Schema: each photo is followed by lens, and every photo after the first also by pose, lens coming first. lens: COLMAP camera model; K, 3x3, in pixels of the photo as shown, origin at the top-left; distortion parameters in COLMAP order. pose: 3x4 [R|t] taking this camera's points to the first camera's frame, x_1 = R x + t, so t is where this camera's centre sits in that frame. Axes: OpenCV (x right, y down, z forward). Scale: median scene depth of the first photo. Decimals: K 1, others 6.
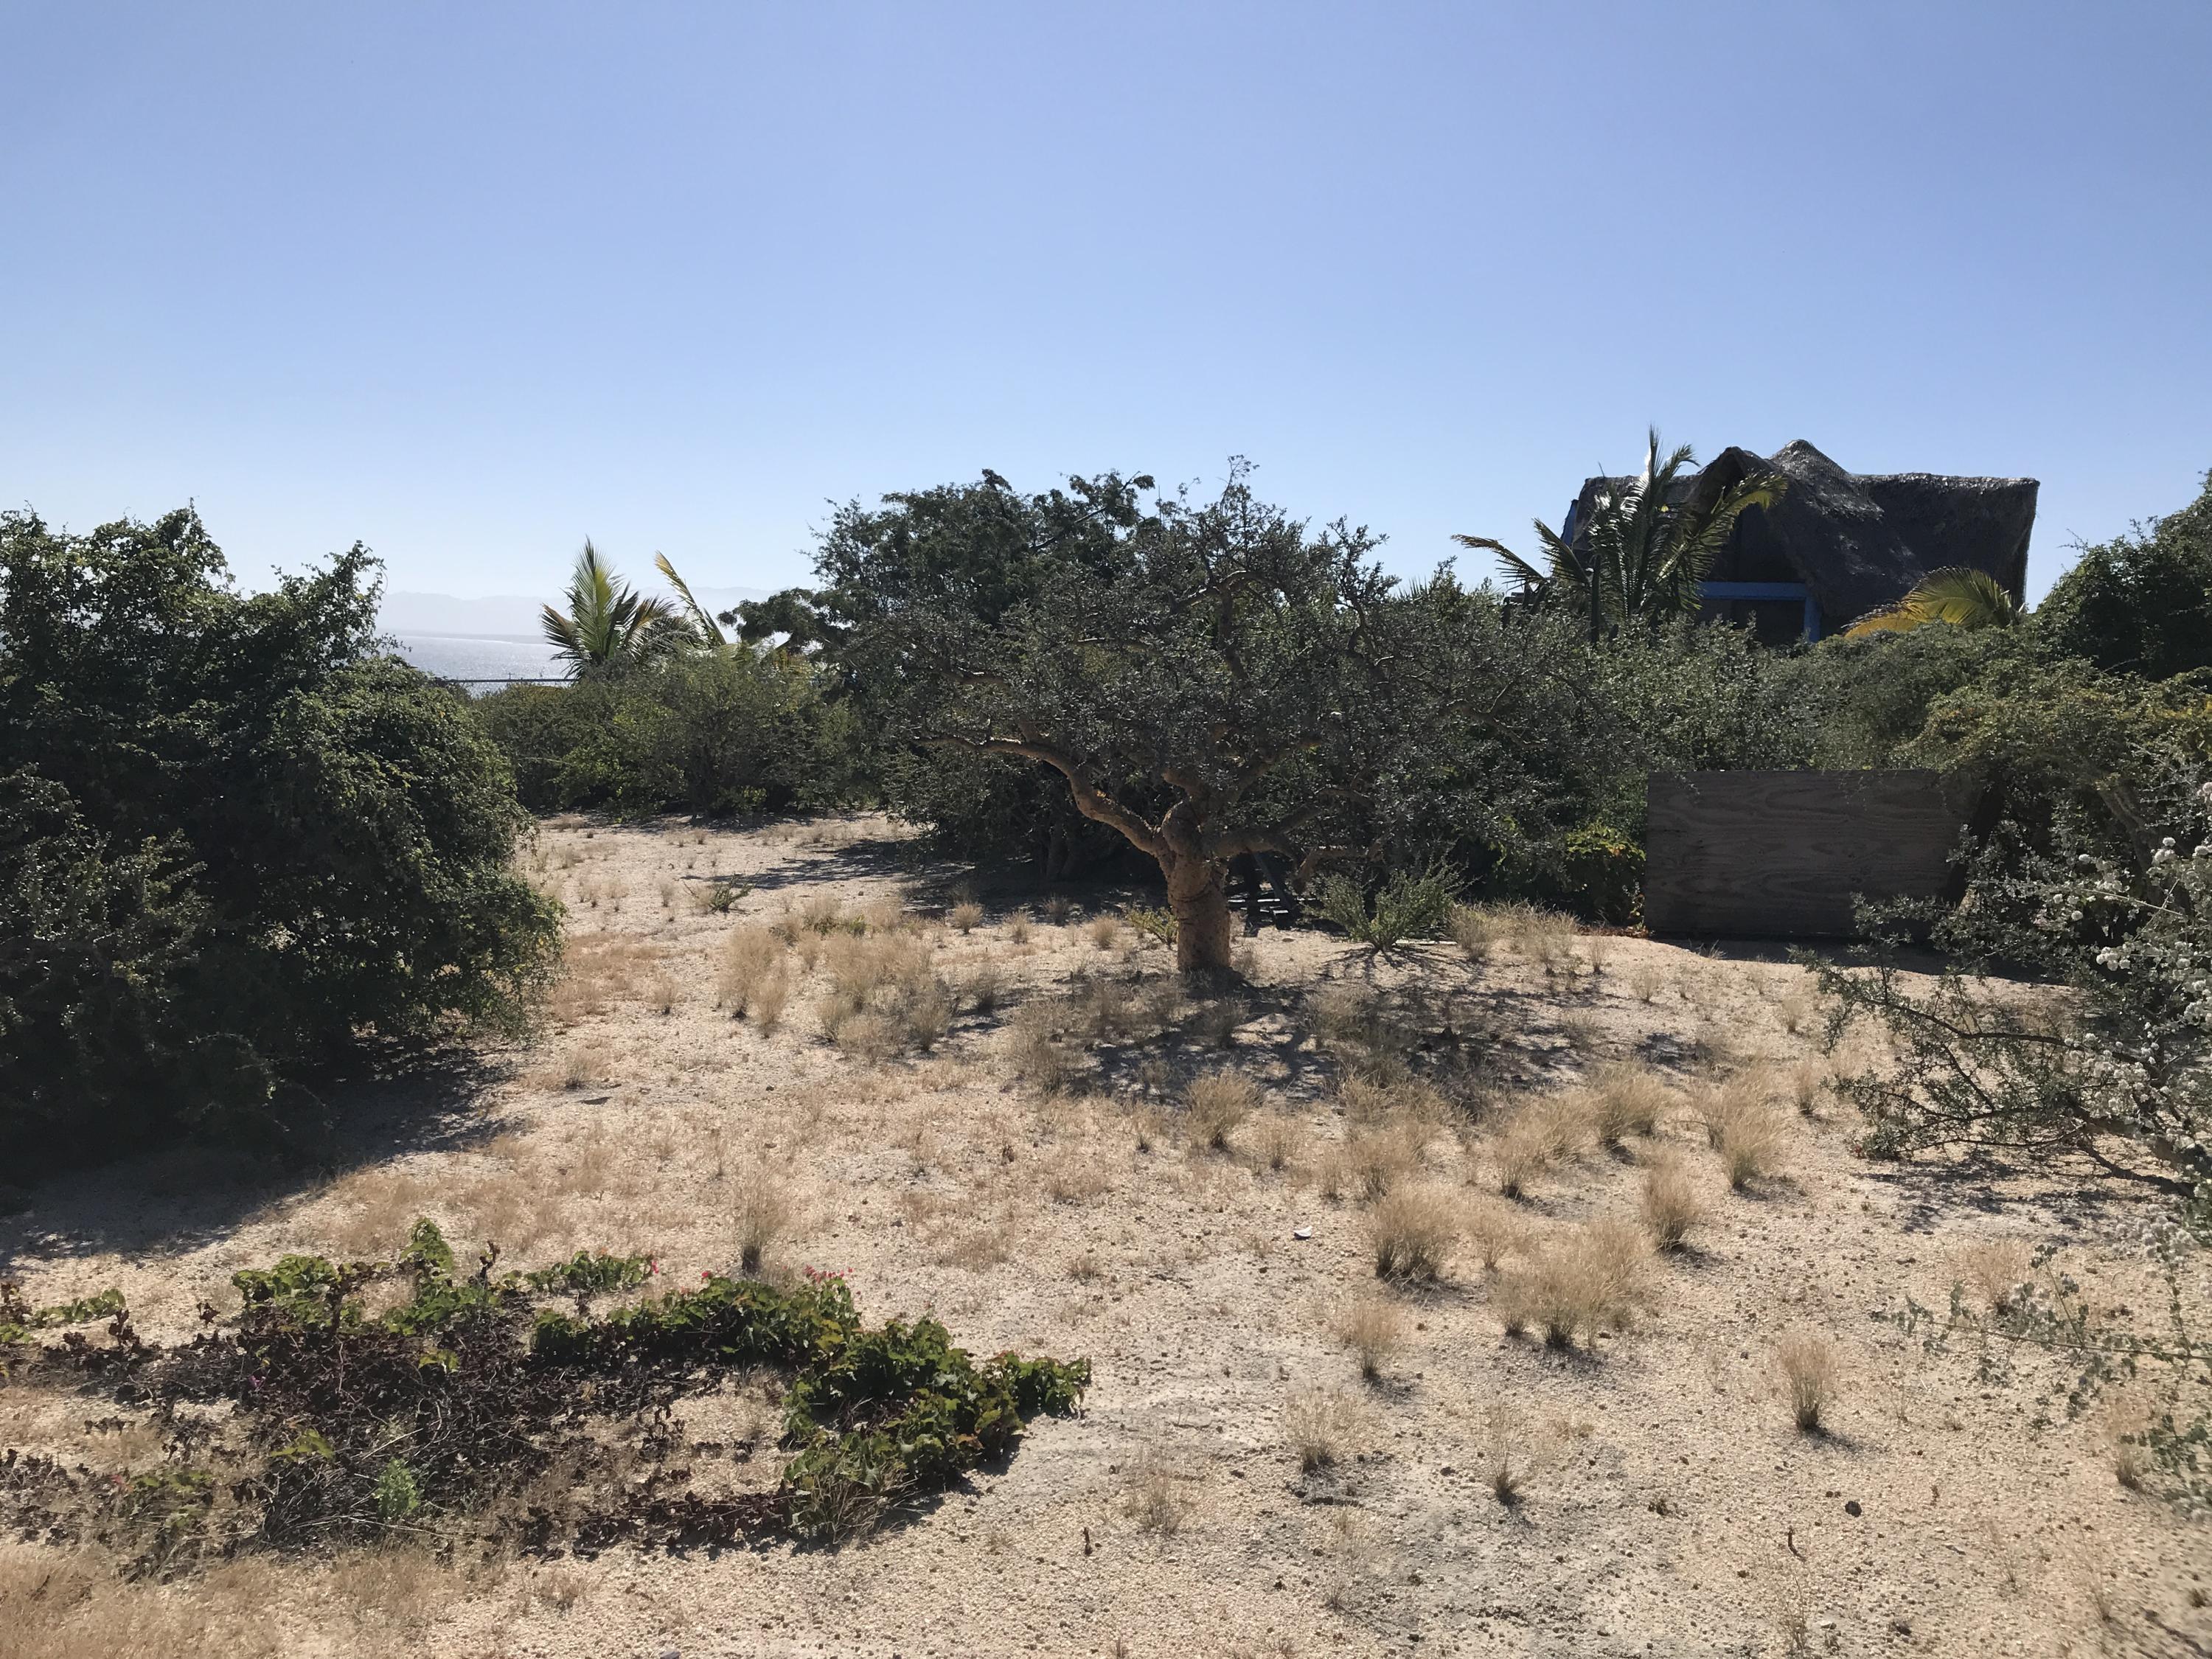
lens RADIAL K [[1776.2, 0, 1106.2], [0, 1776.2, 803.3], [0, 0, 1]] dist [0.024296, -0.031818]
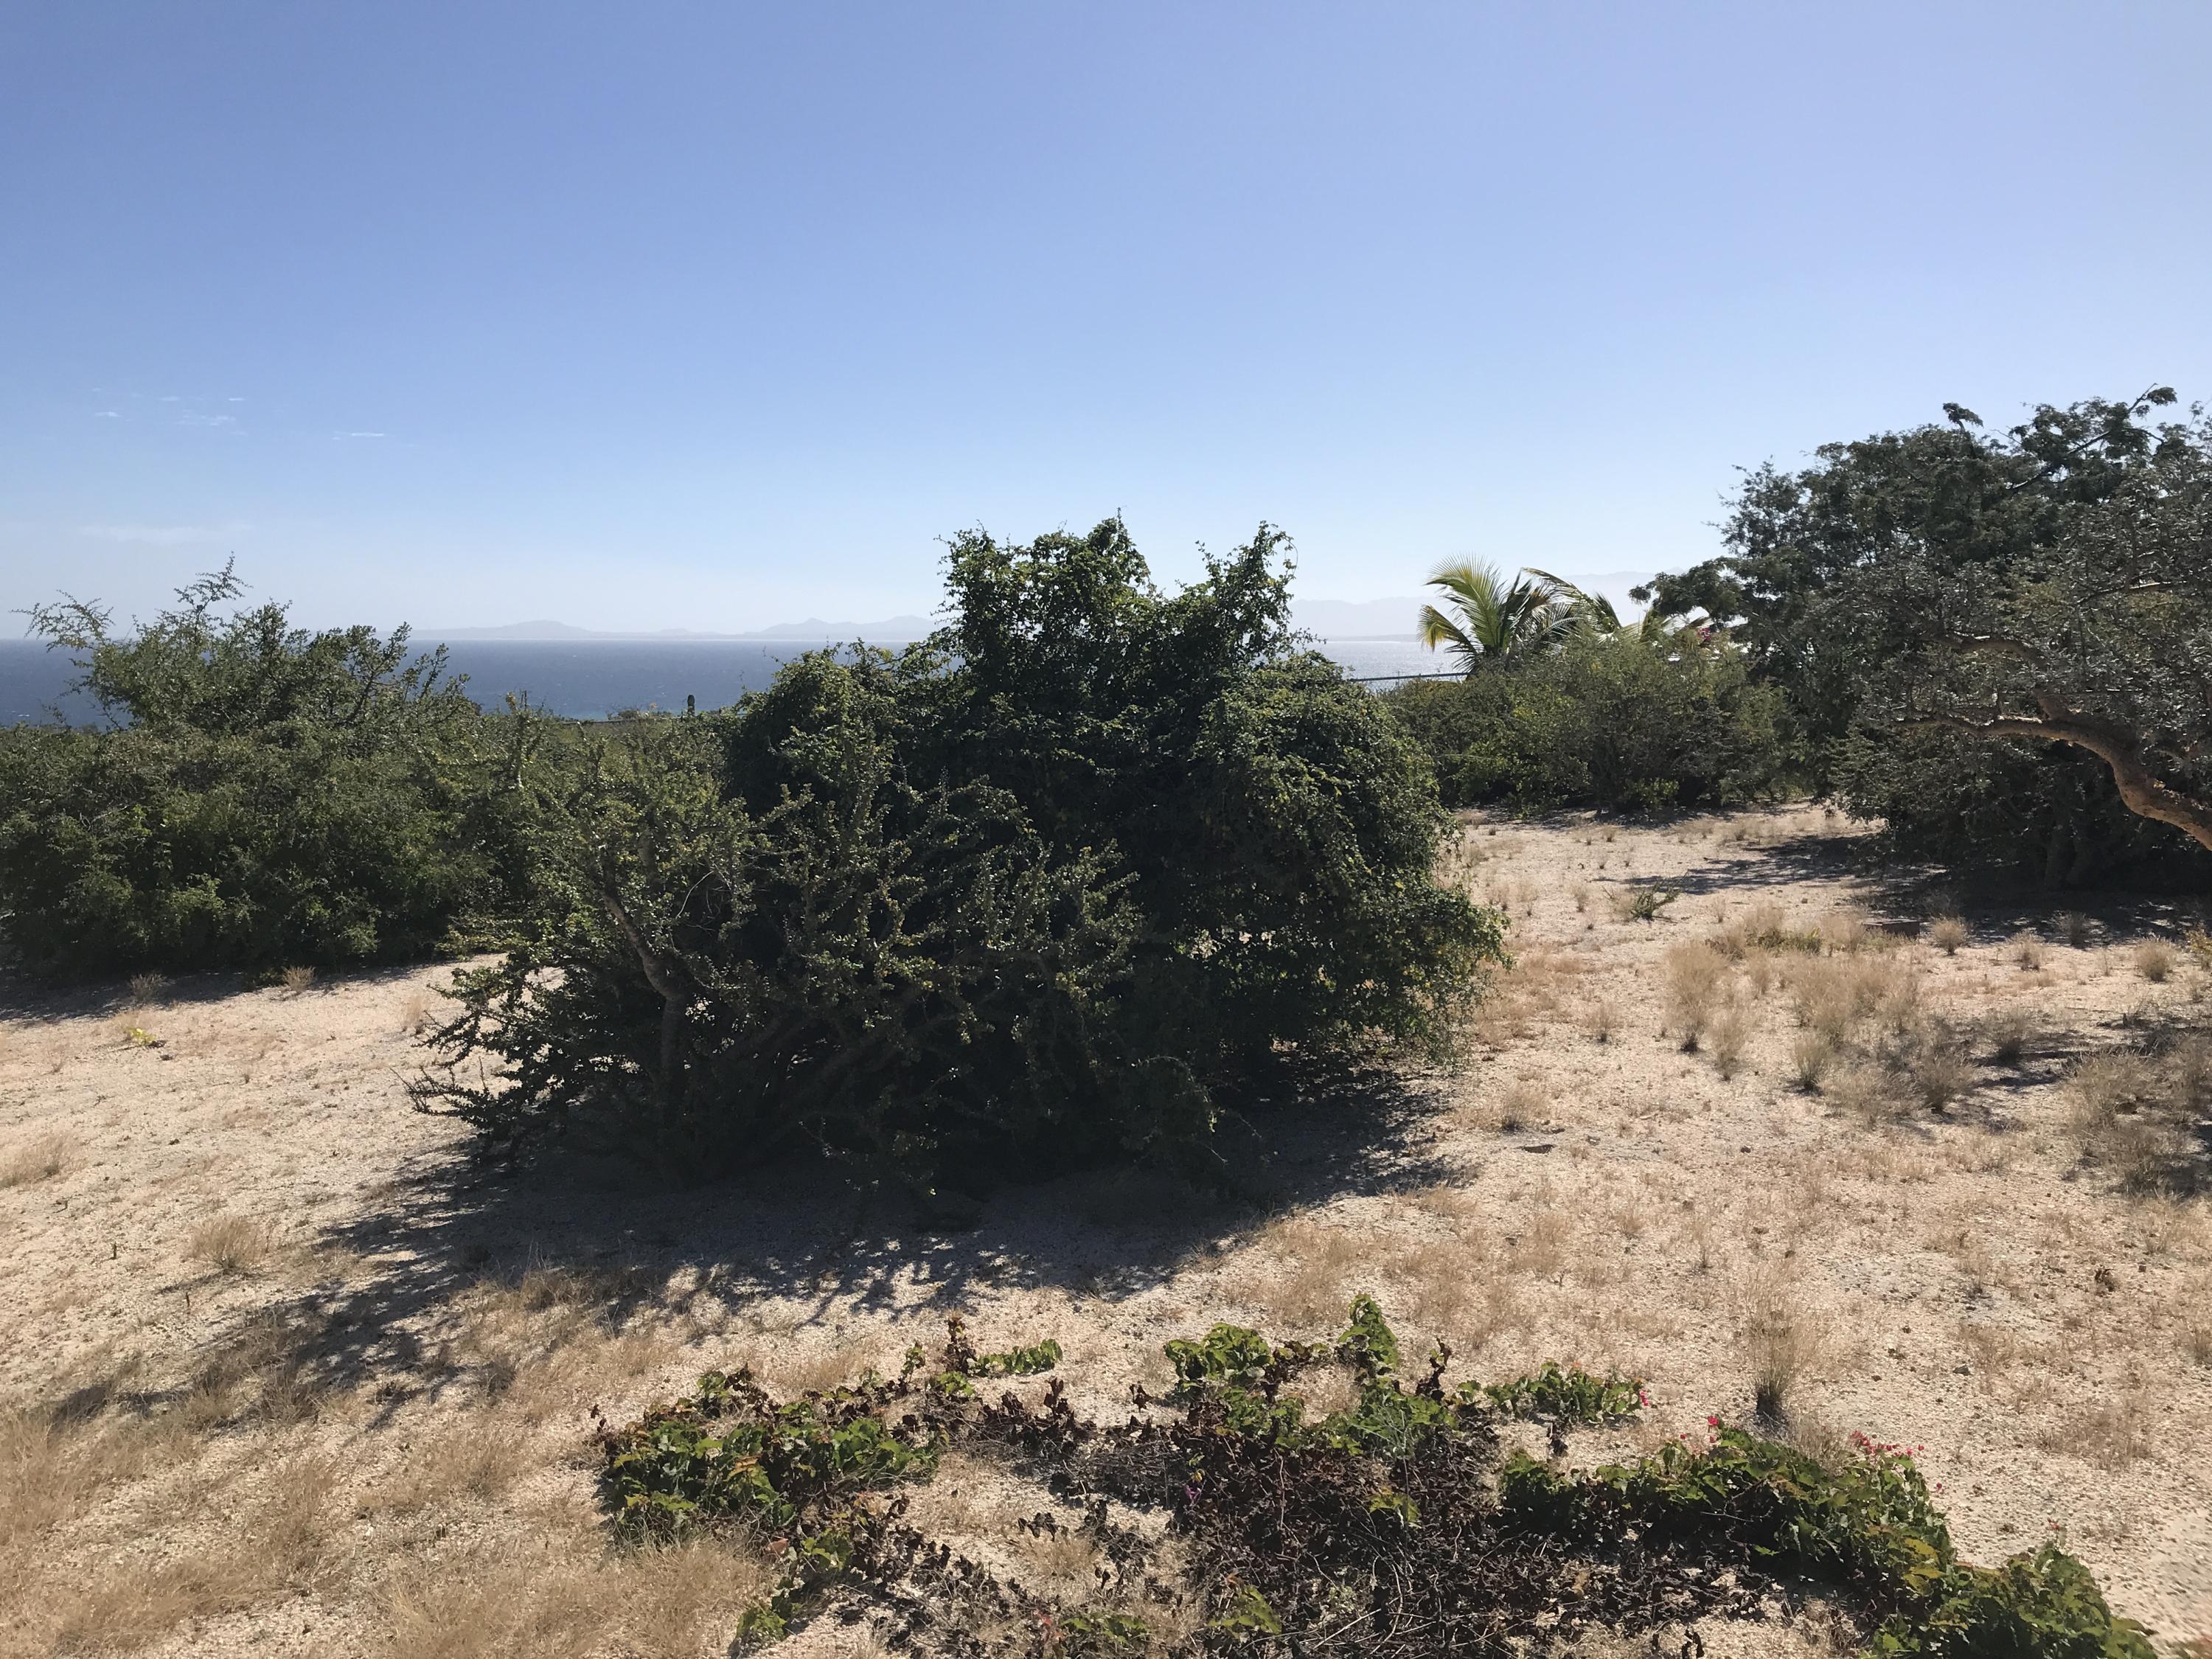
lens RADIAL K [[1776.2, 0, 1109.5], [0, 1776.2, 822.1], [0, 0, 1]] dist [0.024296, -0.031818]
pose [[0.884292, -0.005807, -0.466898, -0.062801], [0.013026, 0.999840, 0.012235, -0.005997], [0.466753, -0.016901, 0.884226, 0.131720]]
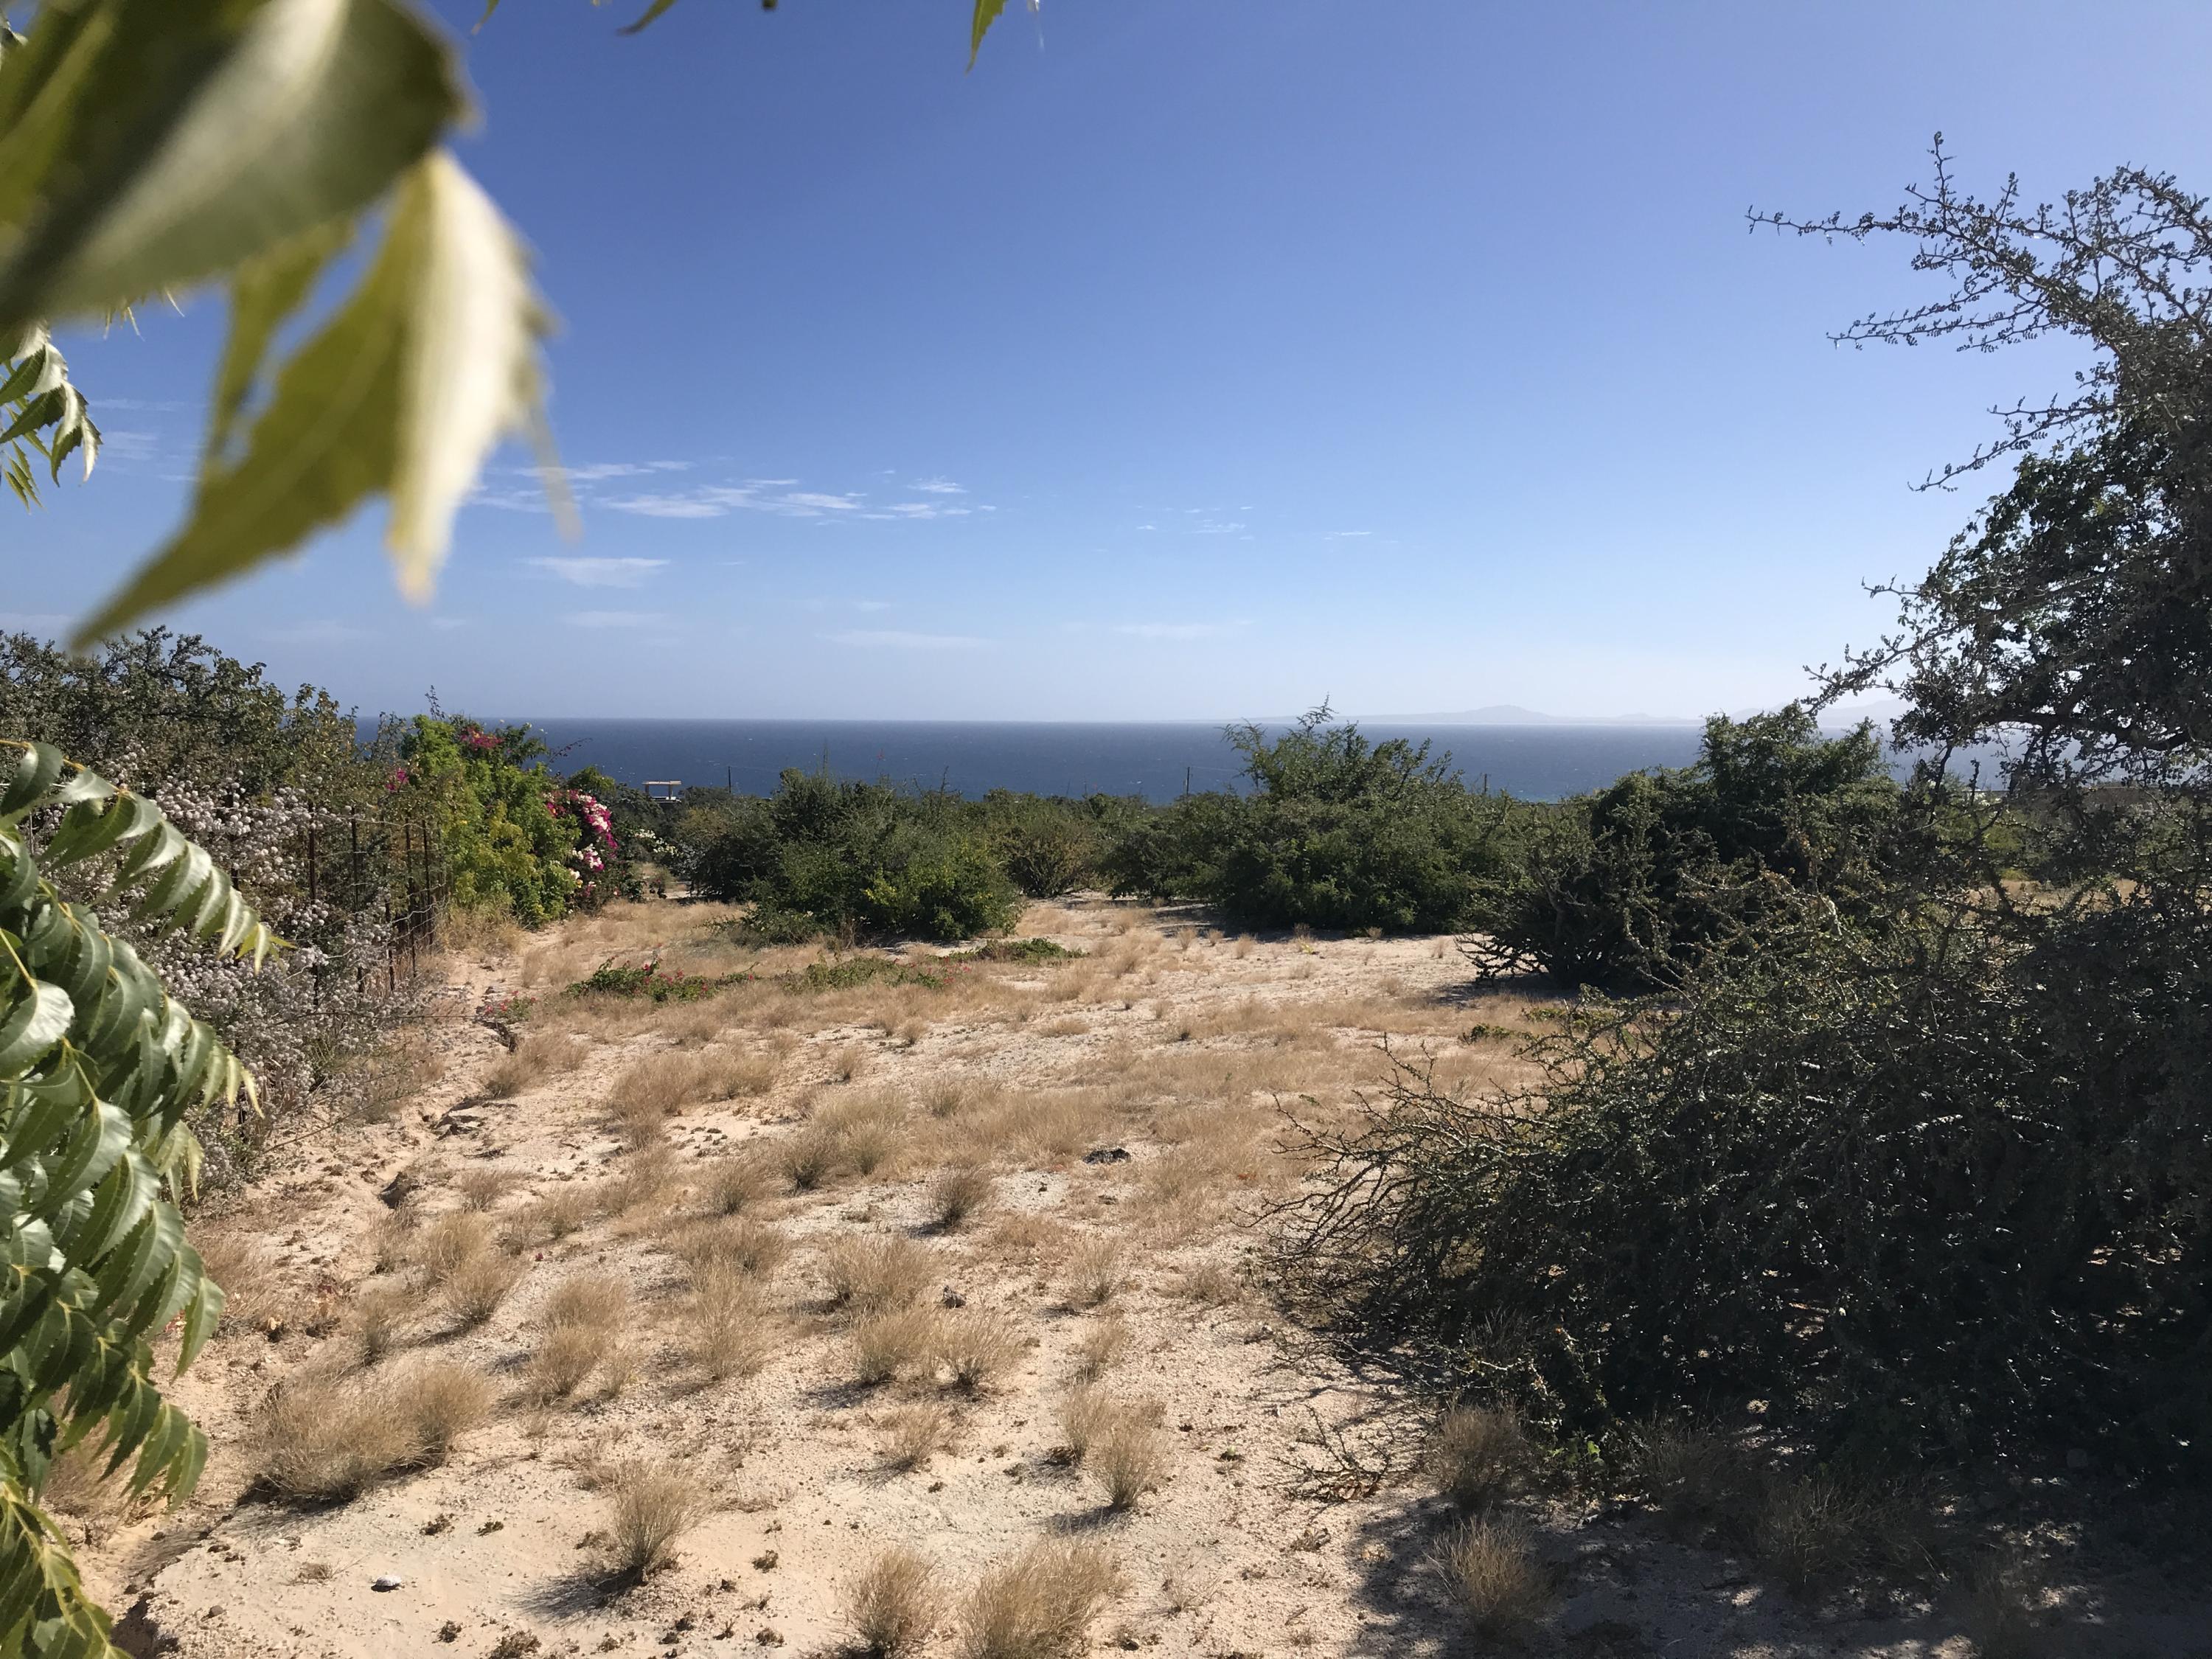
lens RADIAL K [[1776.2, 0, 1101.8], [0, 1776.2, 818.0], [0, 0, 1]] dist [0.024296, -0.031818]
pose [[0.530922, -0.002588, -0.847417, 0.899269], [-0.043329, 0.998604, -0.030196, 0.066117], [0.846313, 0.052749, 0.530068, -0.843339]]
